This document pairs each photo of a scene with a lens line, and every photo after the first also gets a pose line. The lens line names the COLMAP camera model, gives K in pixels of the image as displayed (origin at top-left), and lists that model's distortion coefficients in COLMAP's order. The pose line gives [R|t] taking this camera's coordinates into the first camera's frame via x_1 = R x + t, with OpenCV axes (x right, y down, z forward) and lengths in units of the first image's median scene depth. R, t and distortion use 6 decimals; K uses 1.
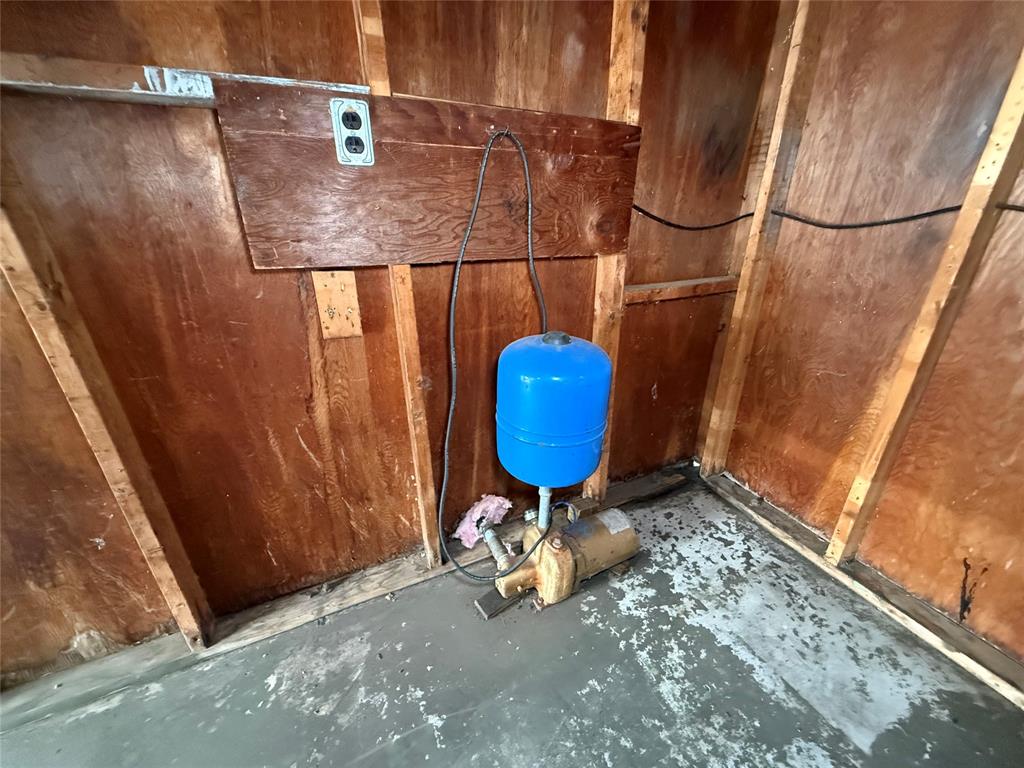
lens RADIAL K [[410.2, 0, 512.3], [0, 410.2, 383.7], [0, 0, 1]] dist [-0.002285, 0.001092]
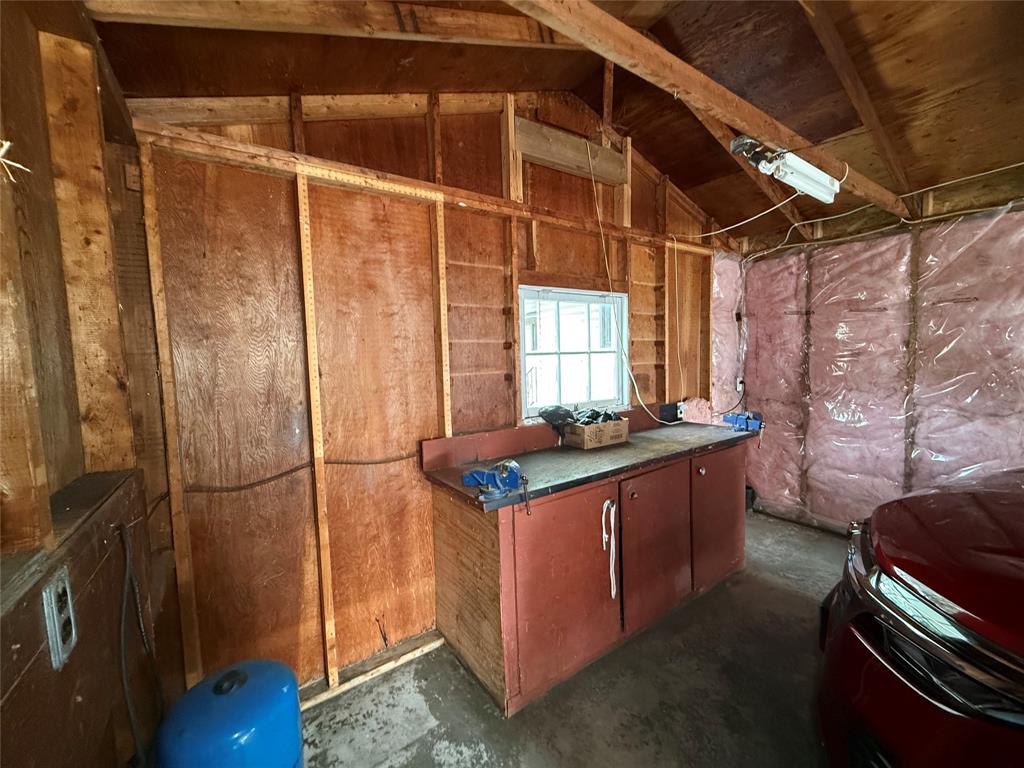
lens RADIAL K [[410.2, 0, 512.5], [0, 410.2, 386.1], [0, 0, 1]] dist [-0.002285, 0.001092]
pose [[-0.161637, -0.060938, 0.984967, -0.783436], [0.438132, 0.889900, 0.126956, -0.477759], [-0.884259, 0.452067, -0.117142, 0.151394]]
